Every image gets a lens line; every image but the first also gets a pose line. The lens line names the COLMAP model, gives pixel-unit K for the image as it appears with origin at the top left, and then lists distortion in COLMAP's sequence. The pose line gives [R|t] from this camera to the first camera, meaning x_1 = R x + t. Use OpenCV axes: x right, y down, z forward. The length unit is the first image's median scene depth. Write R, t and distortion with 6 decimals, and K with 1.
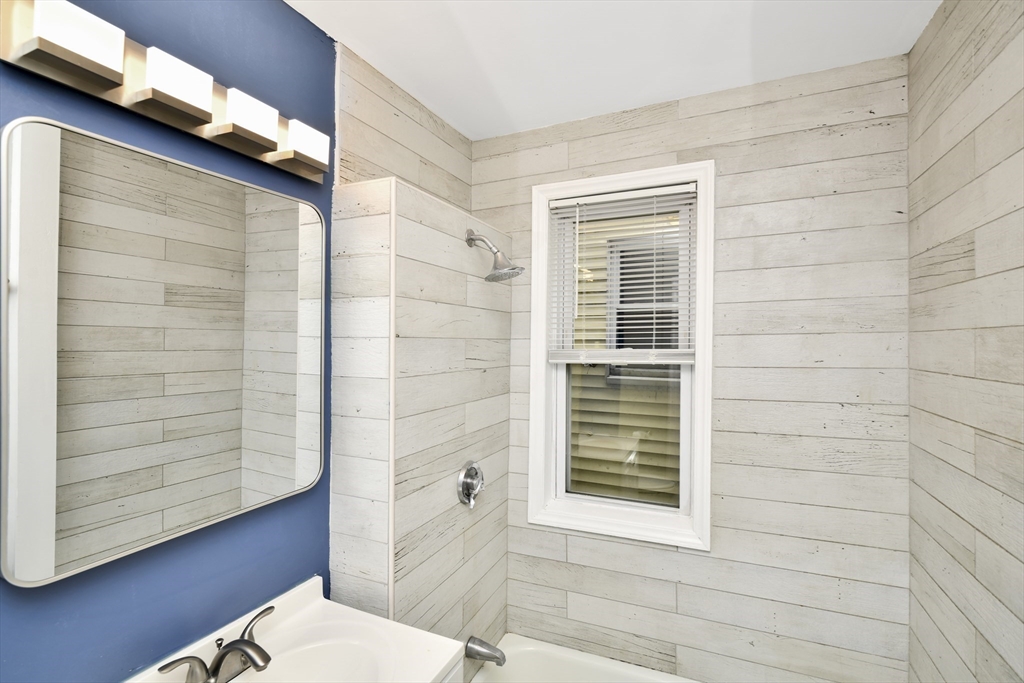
lens RADIAL K [[447.1, 0, 491.5], [0, 447.1, 333.9], [0, 0, 1]] dist [-0.004392, 0.000482]
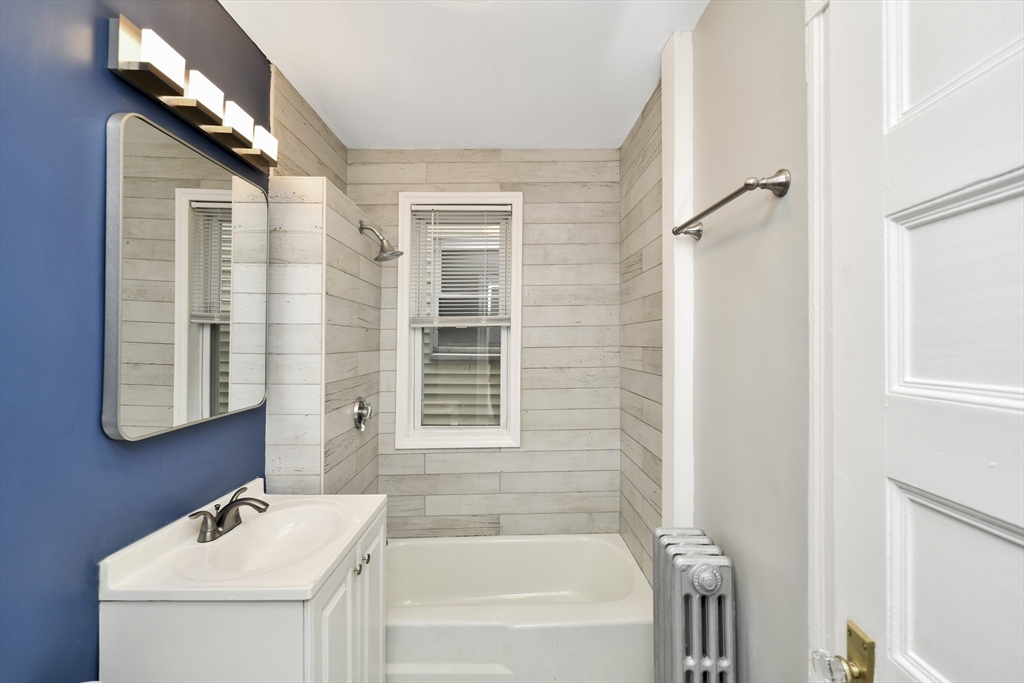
lens RADIAL K [[447.1, 0, 491.5], [0, 447.1, 333.9], [0, 0, 1]] dist [-0.004392, 0.000482]
pose [[0.902160, -0.000678, 0.431401, -0.266498], [0.000428, 1.000000, 0.000677, 0.099178], [-0.431401, -0.000427, 0.902160, -0.350495]]
